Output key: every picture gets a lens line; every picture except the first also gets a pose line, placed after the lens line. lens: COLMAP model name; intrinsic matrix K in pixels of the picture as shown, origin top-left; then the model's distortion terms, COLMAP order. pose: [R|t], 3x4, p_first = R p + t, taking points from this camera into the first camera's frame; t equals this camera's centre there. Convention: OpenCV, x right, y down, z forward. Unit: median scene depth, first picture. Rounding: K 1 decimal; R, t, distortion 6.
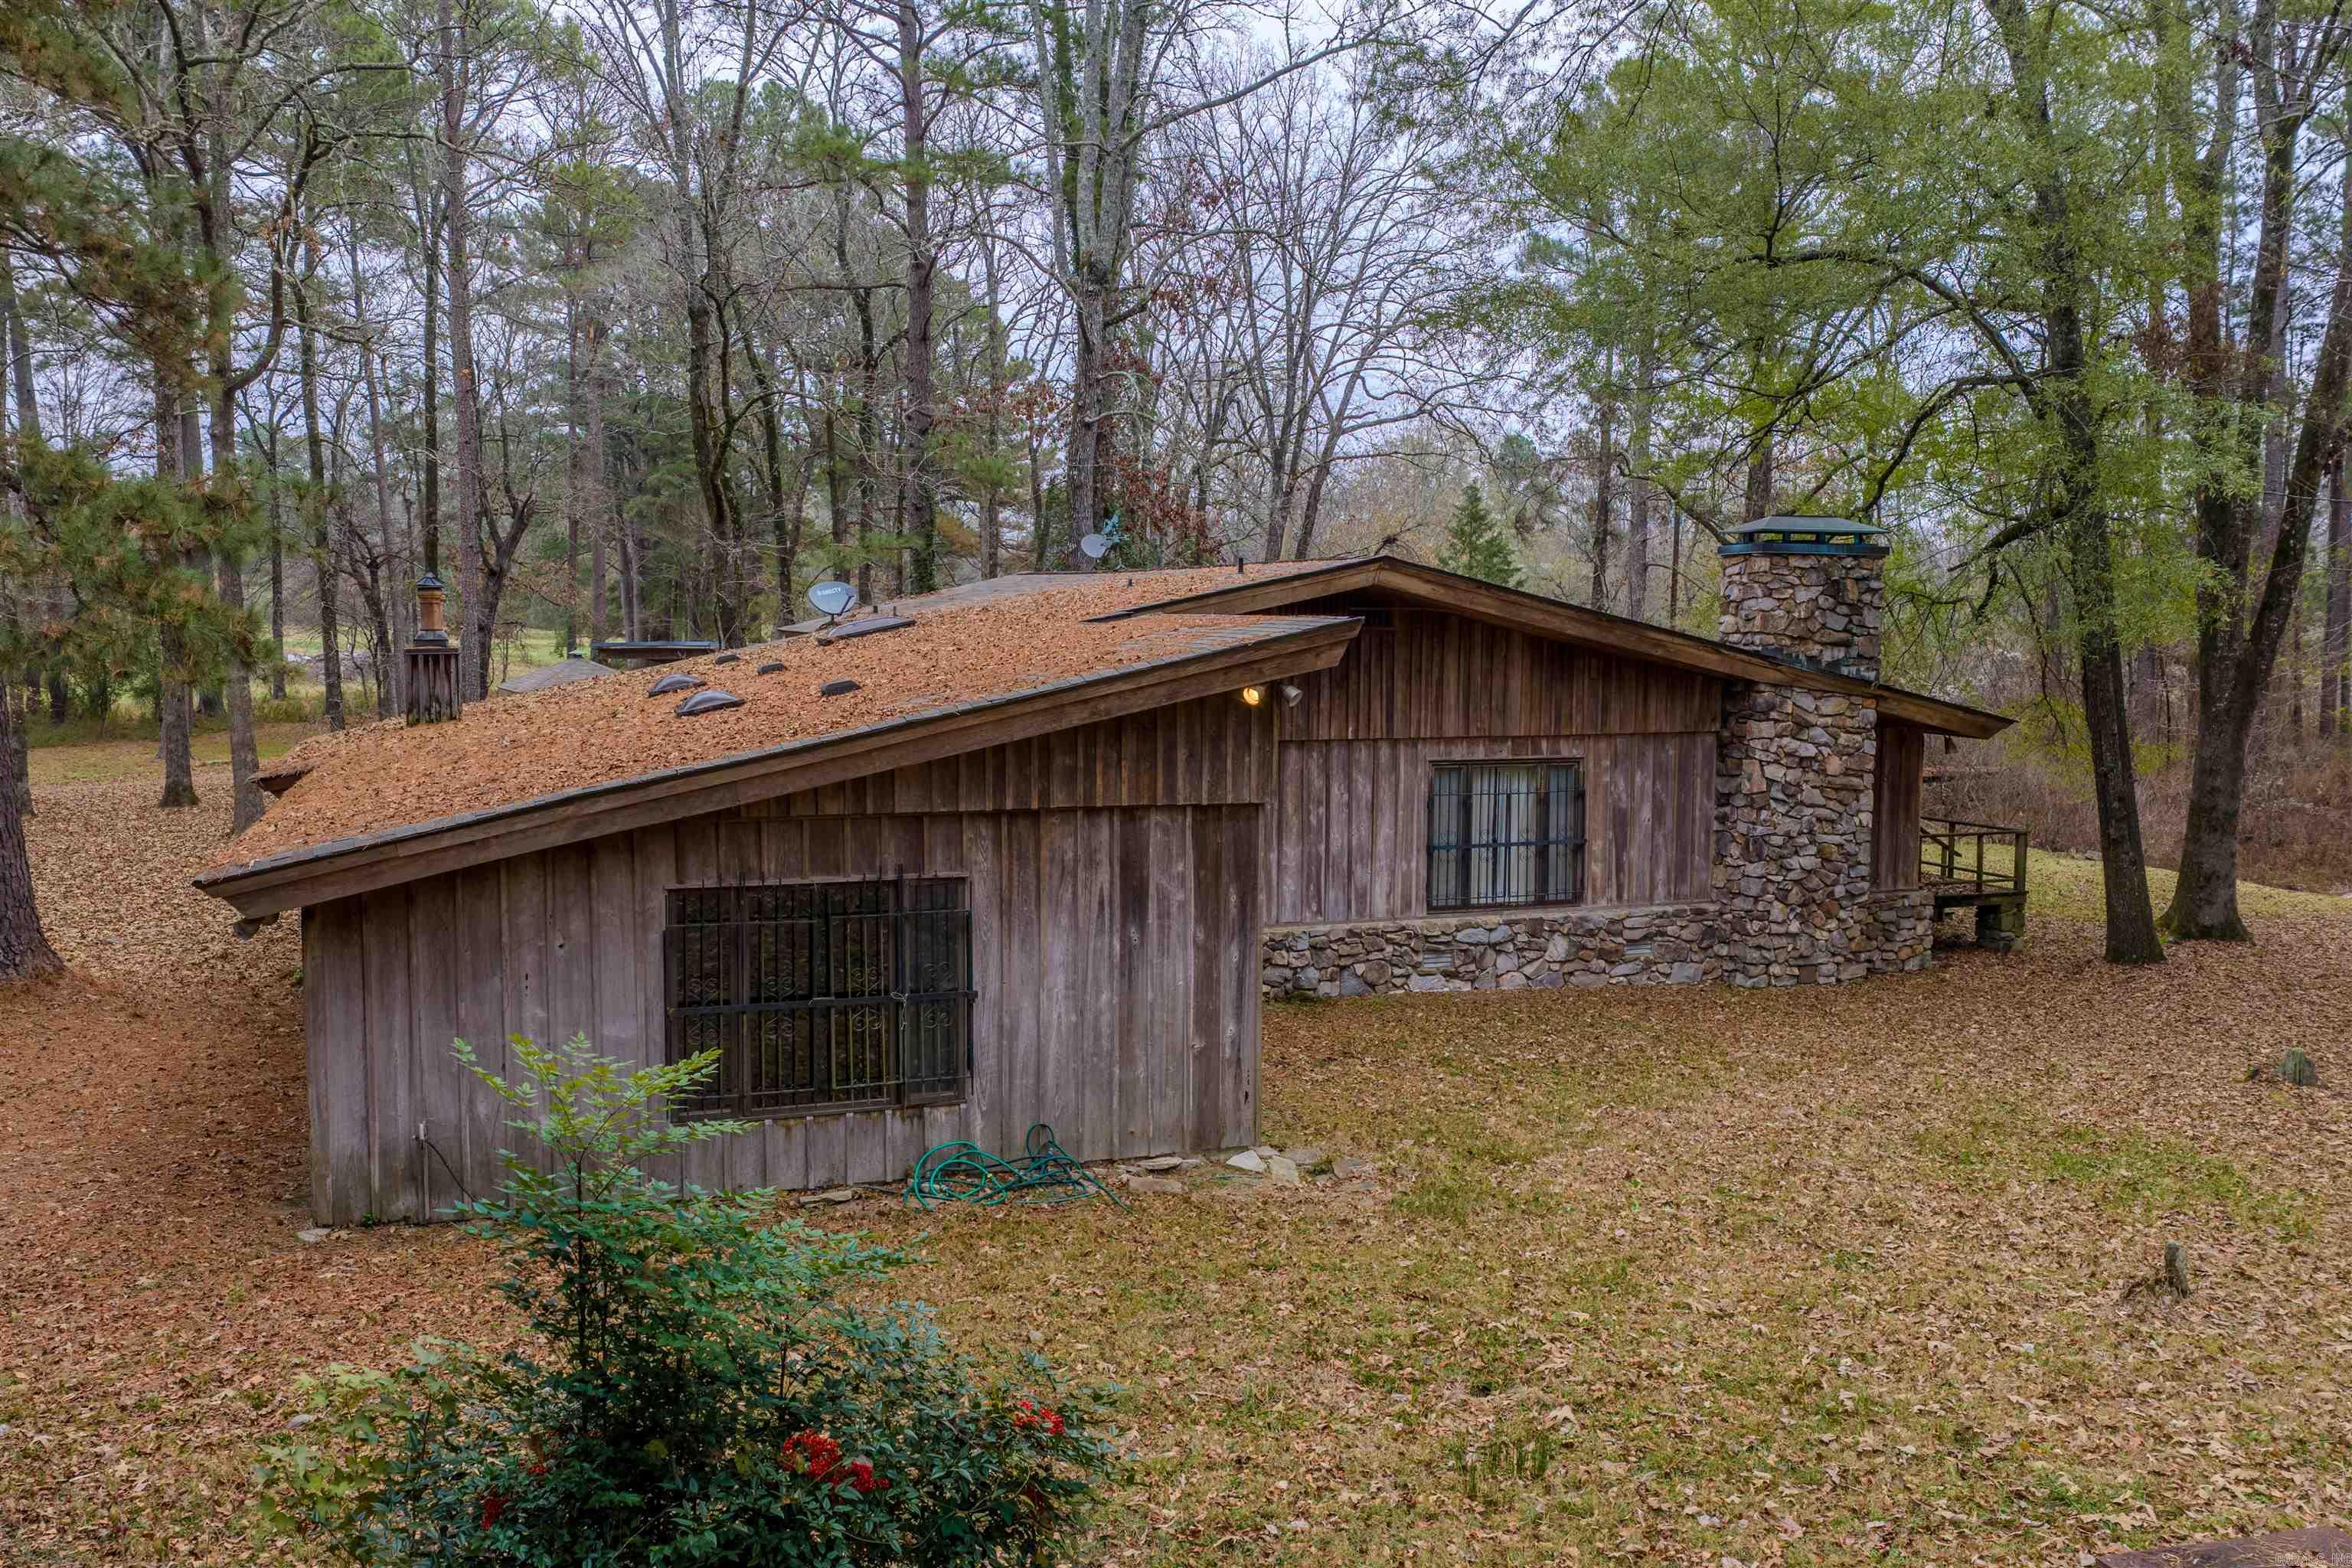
lens RADIAL K [[1929.9, 0, 1176.0], [0, 1929.9, 784.0], [0, 0, 1]] dist [-0.001523, -0.003540]
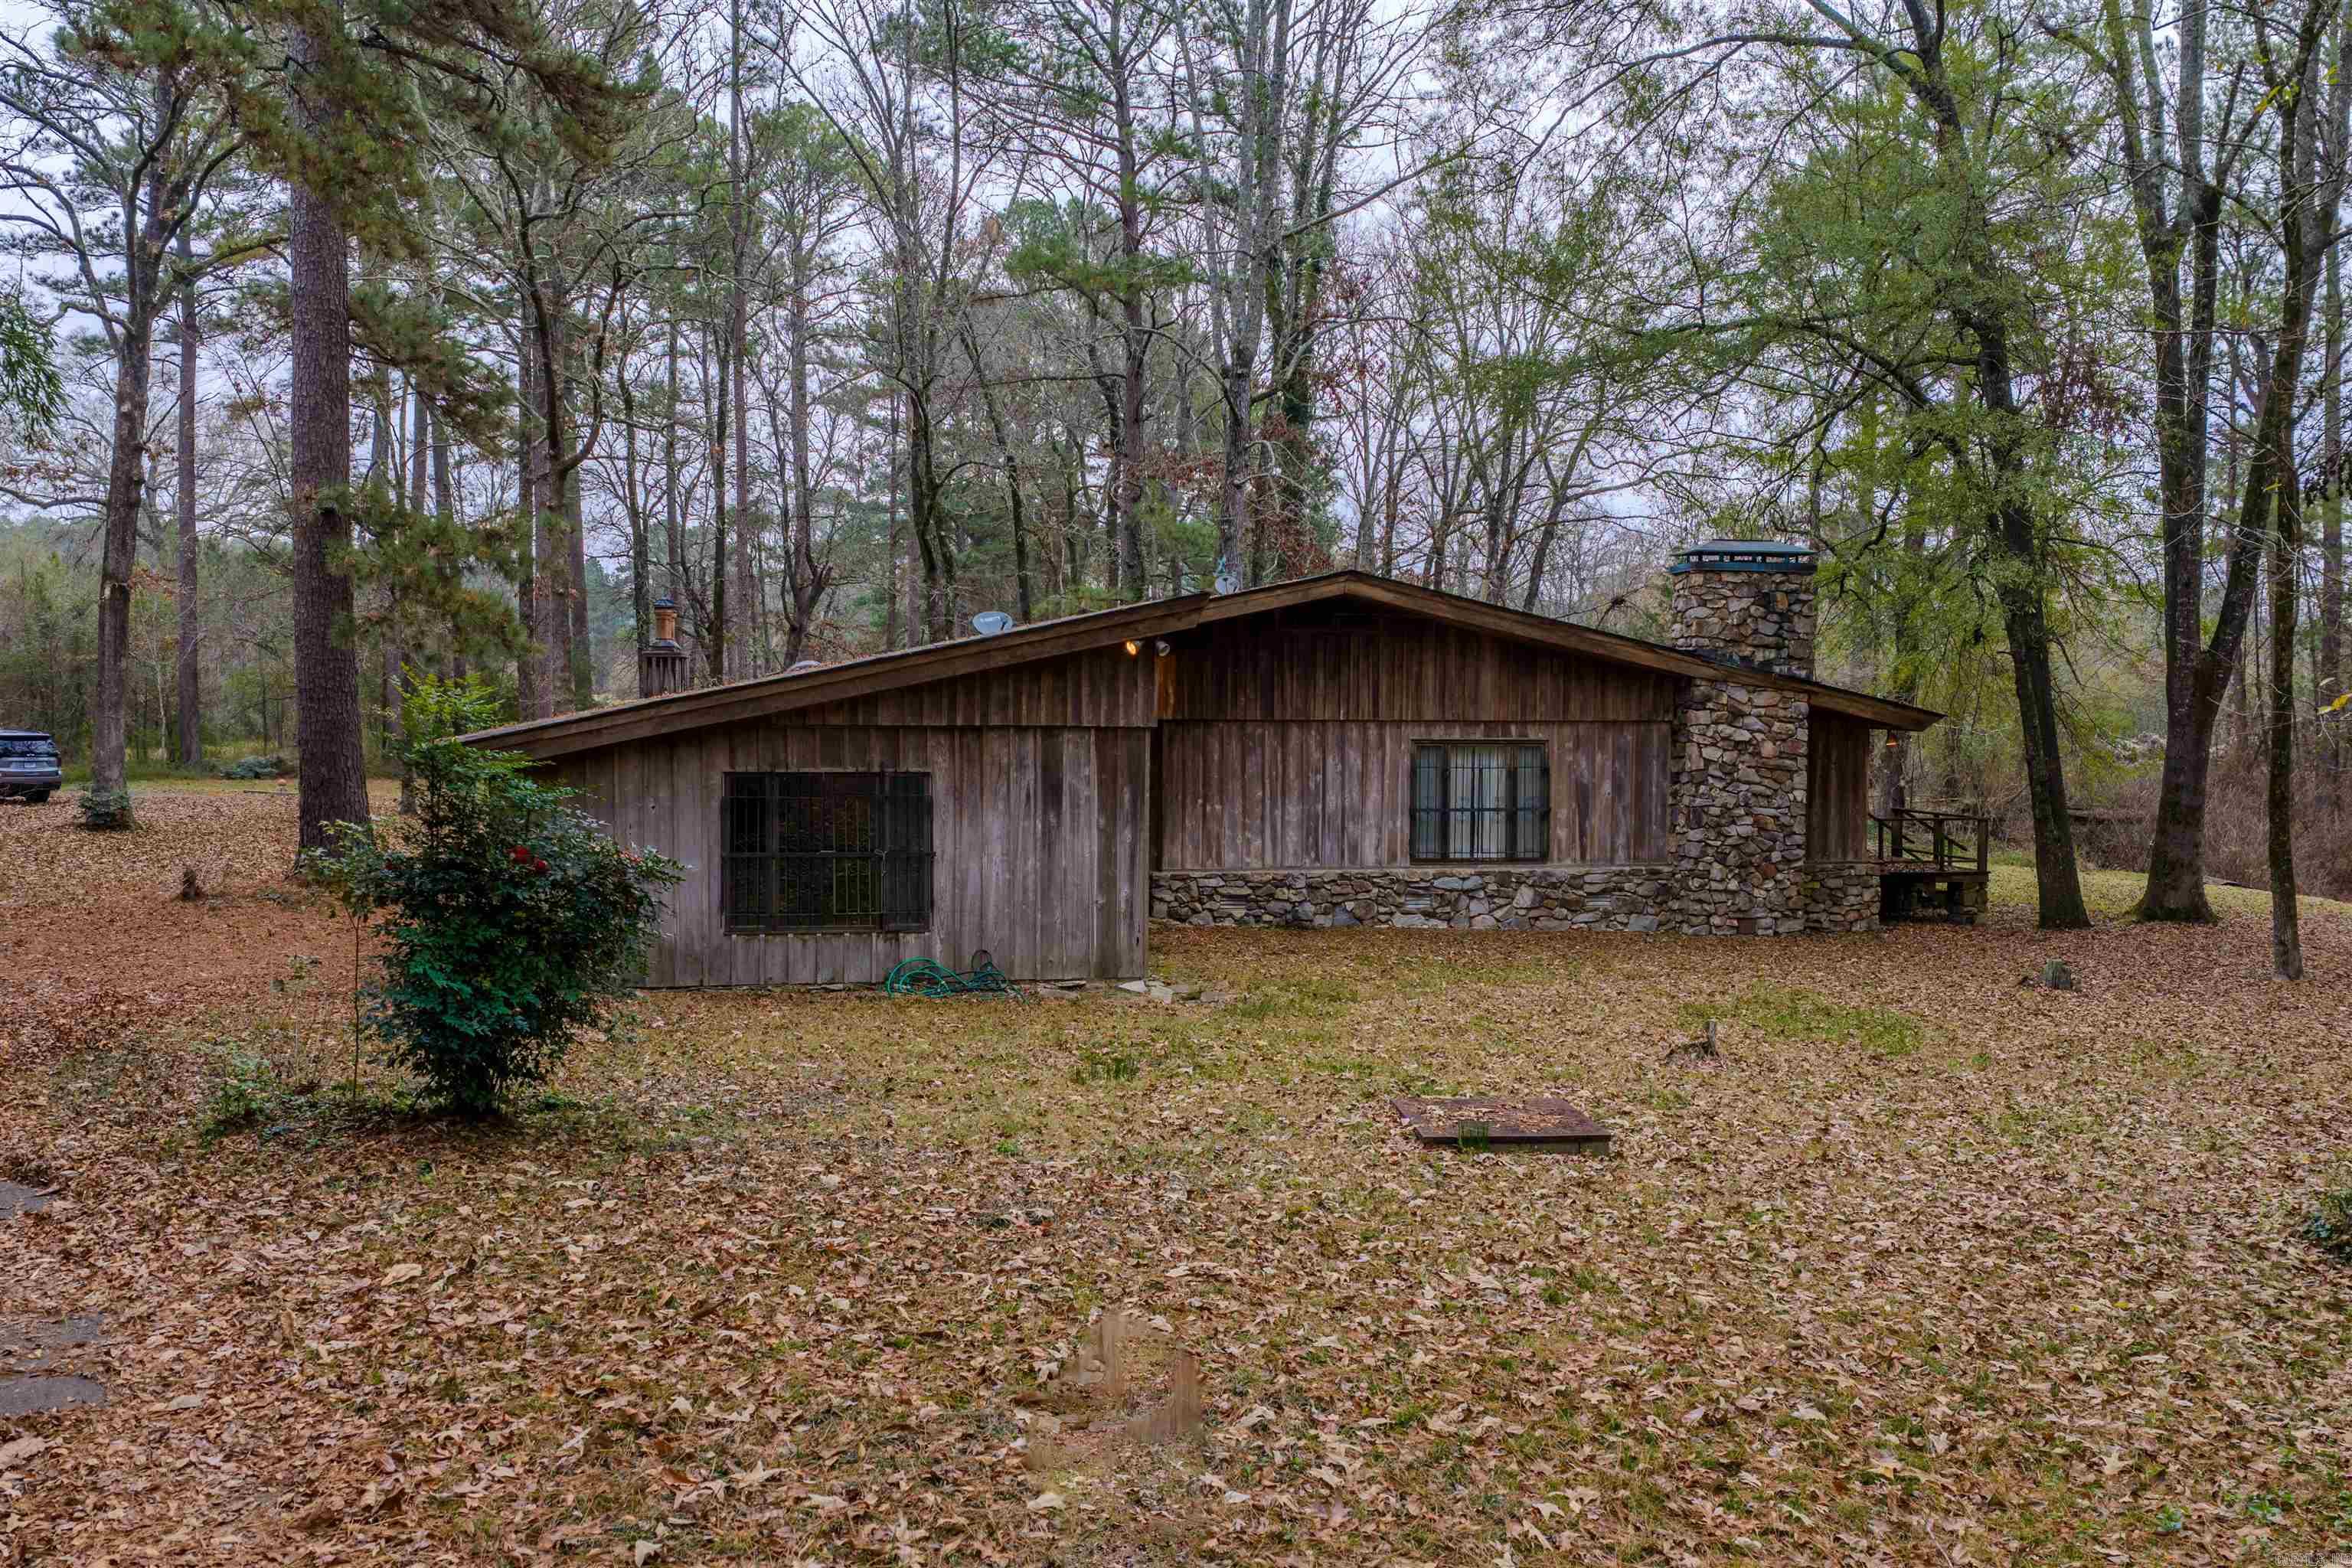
lens RADIAL K [[1929.9, 0, 1176.0], [0, 1929.9, 784.0], [0, 0, 1]] dist [-0.001523, -0.003540]
pose [[0.982748, 0.009767, -0.184694, 0.206299], [-0.018087, 0.998893, -0.043416, 0.070905], [0.184065, 0.046008, 0.981837, -0.232064]]
